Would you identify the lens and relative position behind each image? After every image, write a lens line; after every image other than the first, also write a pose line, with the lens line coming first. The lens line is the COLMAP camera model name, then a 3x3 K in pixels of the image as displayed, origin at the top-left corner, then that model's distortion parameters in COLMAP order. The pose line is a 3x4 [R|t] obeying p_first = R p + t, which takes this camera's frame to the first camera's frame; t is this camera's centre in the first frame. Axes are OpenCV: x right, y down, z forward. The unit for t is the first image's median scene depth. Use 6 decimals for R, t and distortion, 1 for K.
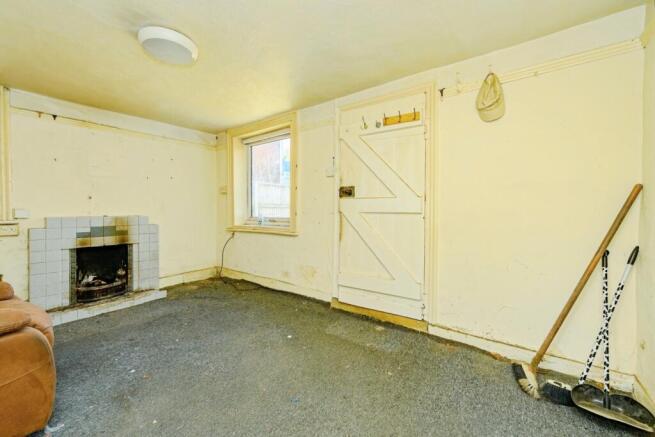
lens RADIAL K [[257.2, 0, 327.5], [0, 257.2, 218.5], [0, 0, 1]] dist [0.000649, 0.000259]
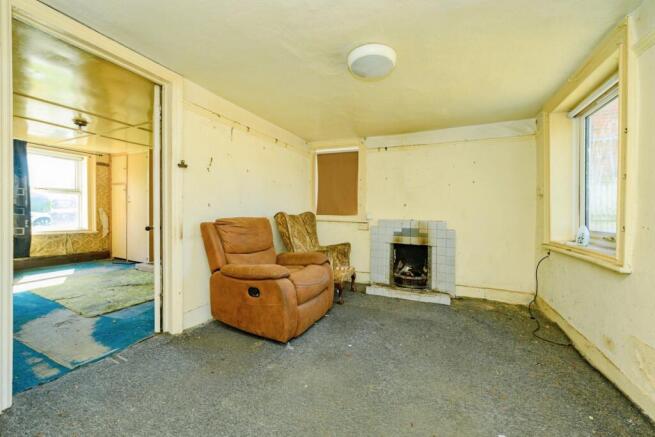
lens RADIAL K [[257.2, 0, 327.5], [0, 257.2, 218.5], [0, 0, 1]] dist [0.000649, 0.000259]
pose [[0.224793, 0.028815, -0.973980, 0.223738], [-0.054926, 0.998348, 0.016859, -0.014753], [0.972857, 0.049707, 0.226005, 0.331775]]
